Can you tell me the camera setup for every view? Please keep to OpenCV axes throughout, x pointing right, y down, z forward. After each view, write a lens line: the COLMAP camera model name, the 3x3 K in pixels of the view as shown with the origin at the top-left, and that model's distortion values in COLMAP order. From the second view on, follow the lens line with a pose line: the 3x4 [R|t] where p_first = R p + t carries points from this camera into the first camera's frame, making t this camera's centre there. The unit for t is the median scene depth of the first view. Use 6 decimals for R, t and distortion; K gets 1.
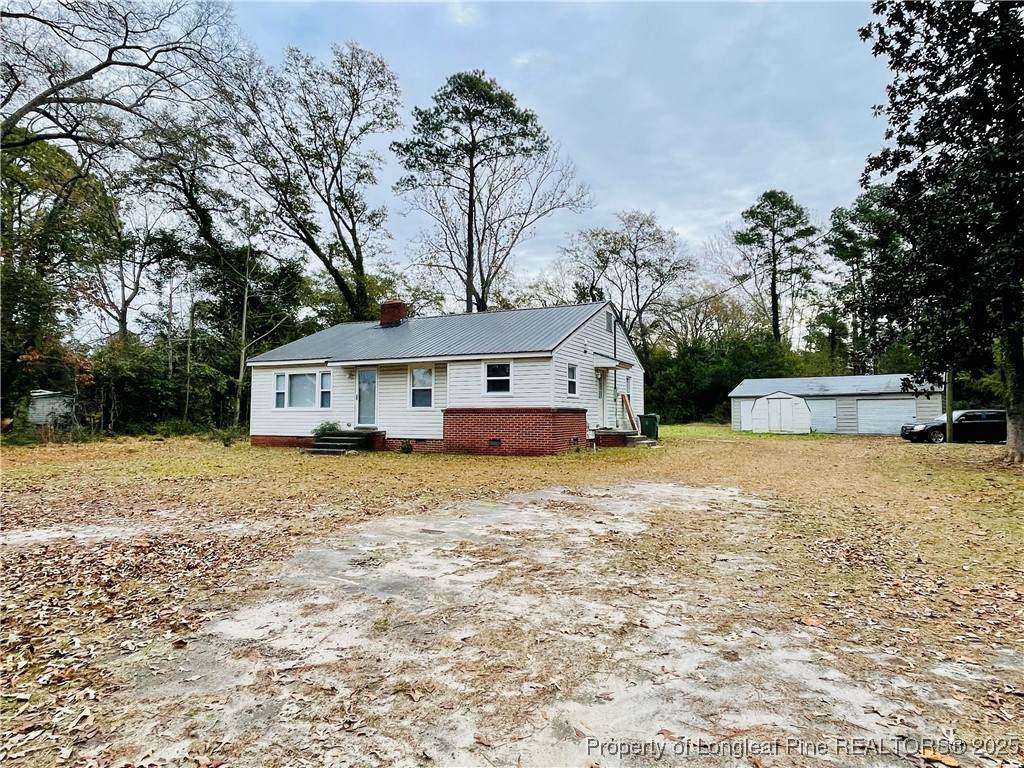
lens RADIAL K [[606.1, 0, 513.5], [0, 606.1, 375.2], [0, 0, 1]] dist [-0.000803, -0.003216]
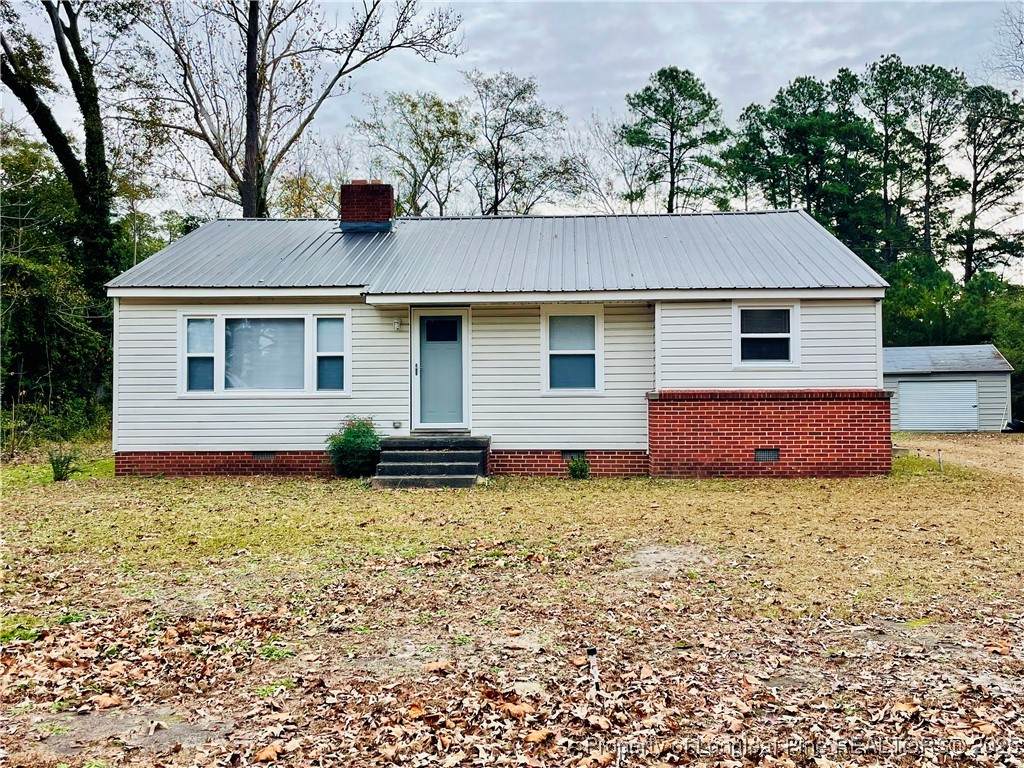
lens RADIAL K [[969.4, 0, 510.6], [0, 969.4, 380.0], [0, 0, 1]] dist [0.037565, 0.000000]
pose [[0.921065, 0.005565, 0.389369, -0.485098], [-0.020113, 0.999243, 0.033296, 0.017278], [-0.388889, -0.038499, 0.920480, 0.244299]]
